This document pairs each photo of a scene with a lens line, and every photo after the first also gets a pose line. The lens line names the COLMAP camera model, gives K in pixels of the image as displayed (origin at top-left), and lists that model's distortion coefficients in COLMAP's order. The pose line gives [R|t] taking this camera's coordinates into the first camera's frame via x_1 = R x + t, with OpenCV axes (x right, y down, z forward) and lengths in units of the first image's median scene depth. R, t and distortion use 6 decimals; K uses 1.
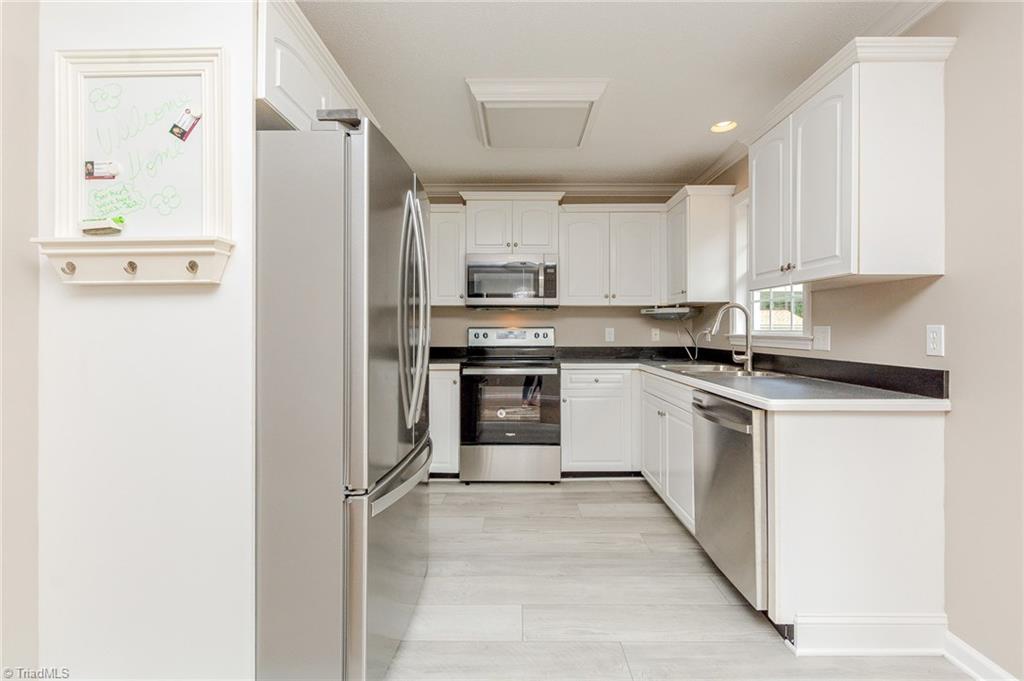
lens RADIAL K [[456.2, 0, 520.8], [0, 456.2, 325.0], [0, 0, 1]] dist [-0.002301, -0.000406]
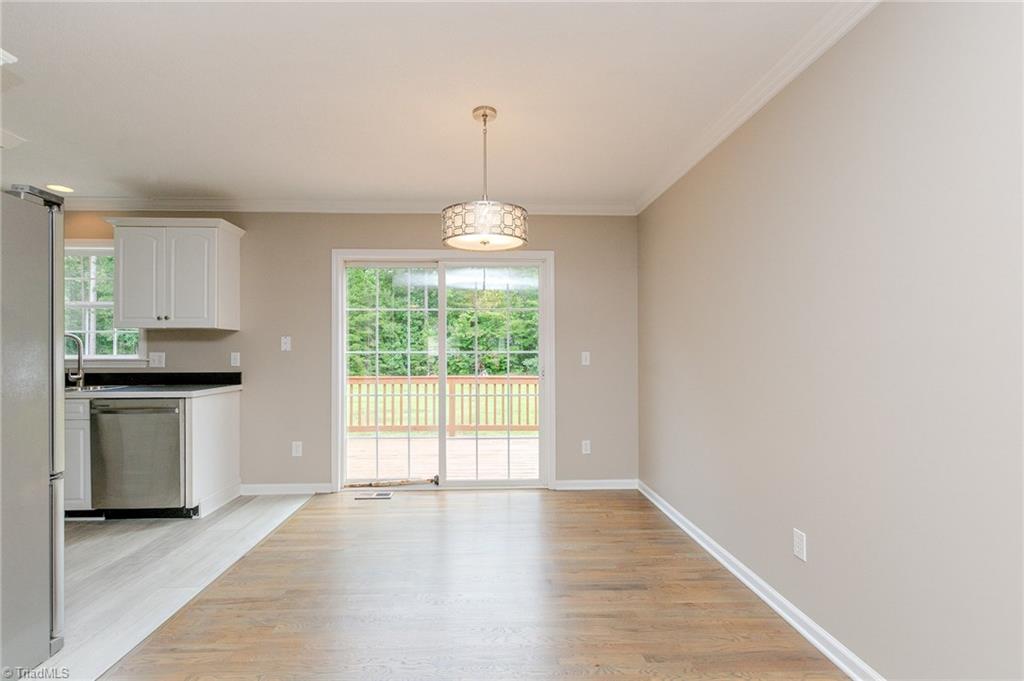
lens RADIAL K [[456.2, 0, 498.0], [0, 456.2, 338.8], [0, 0, 1]] dist [-0.002301, -0.000406]
pose [[-0.053664, 0.032044, 0.998045, -0.697730], [-0.005545, 0.999460, -0.032387, -0.000819], [-0.998544, -0.007273, -0.053457, -0.086921]]
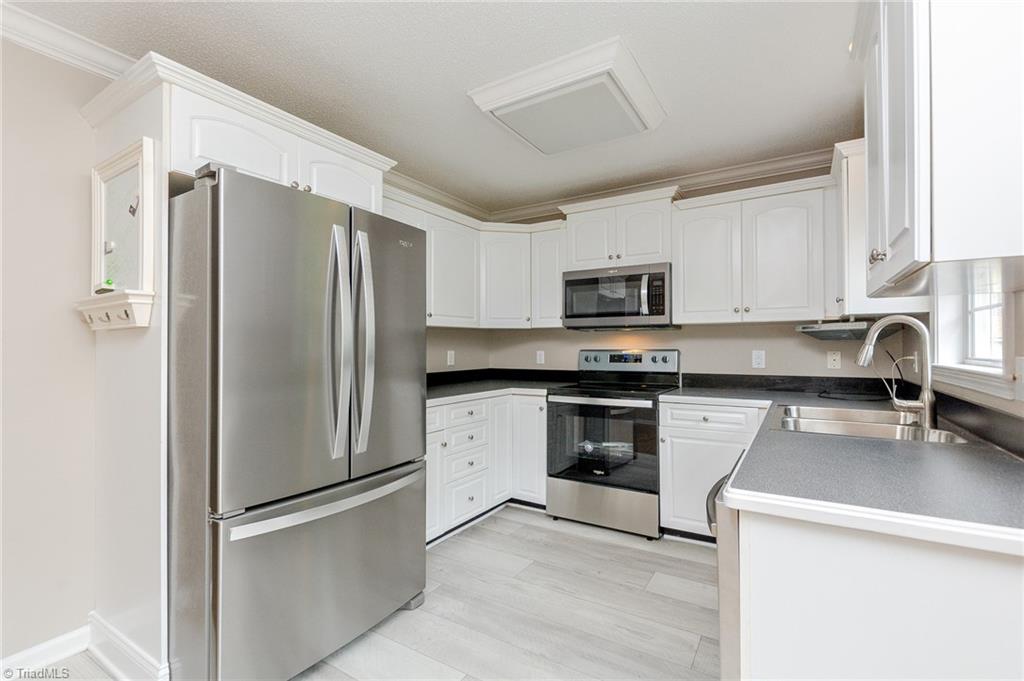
lens RADIAL K [[456.2, 0, 516.8], [0, 456.2, 338.9], [0, 0, 1]] dist [-0.002301, -0.000406]
pose [[0.851411, -0.009714, -0.524410, 0.308418], [0.008153, 0.999953, -0.005288, -0.015278], [0.524437, 0.000227, 0.851450, 0.168556]]
